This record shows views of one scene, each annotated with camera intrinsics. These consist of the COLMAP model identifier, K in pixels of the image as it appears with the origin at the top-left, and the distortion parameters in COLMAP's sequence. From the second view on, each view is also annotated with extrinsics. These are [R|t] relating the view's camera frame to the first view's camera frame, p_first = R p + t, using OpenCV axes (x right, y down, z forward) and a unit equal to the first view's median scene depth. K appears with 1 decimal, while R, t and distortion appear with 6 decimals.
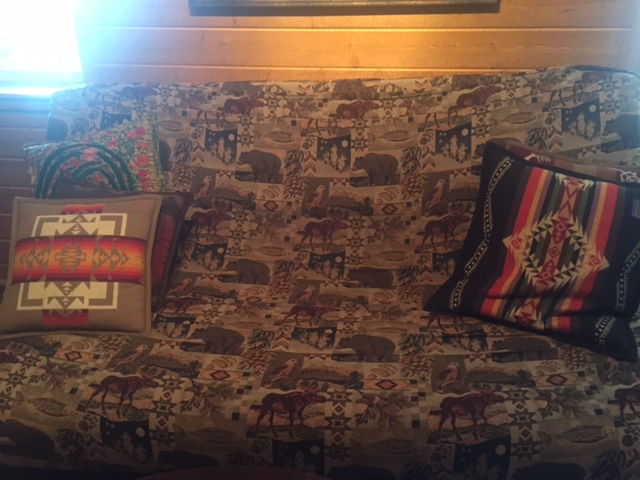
lens RADIAL K [[559.4, 0, 319.4], [0, 559.4, 236.8], [0, 0, 1]] dist [0.086354, -0.125902]
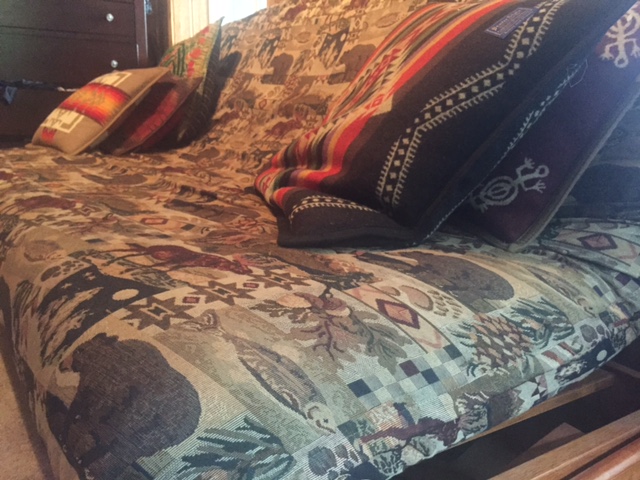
lens RADIAL K [[559.4, 0, 319.4], [0, 559.4, 236.8], [0, 0, 1]] dist [0.086354, -0.125902]
pose [[0.653222, 0.206019, -0.728600, 0.719100], [-0.364331, 0.929072, -0.063935, 0.179225], [0.663750, 0.307216, 0.681949, 0.528140]]
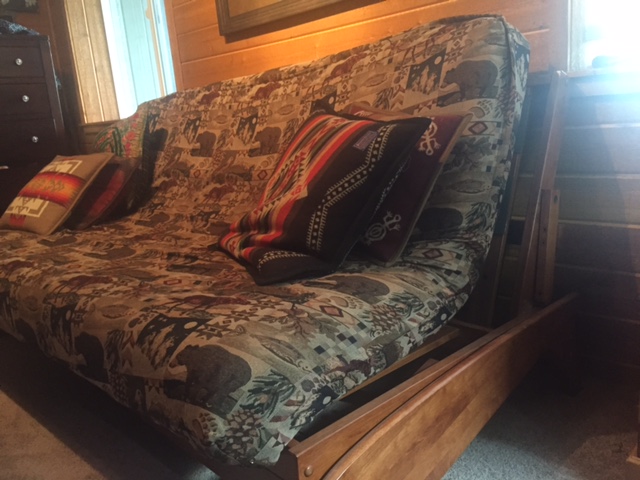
lens RADIAL K [[559.4, 0, 319.4], [0, 559.4, 236.8], [0, 0, 1]] dist [0.086354, -0.125902]
pose [[0.784434, 0.077544, -0.615346, 0.886632], [-0.205208, 0.968723, -0.139520, 0.192503], [0.585281, 0.235718, 0.775811, 0.284364]]
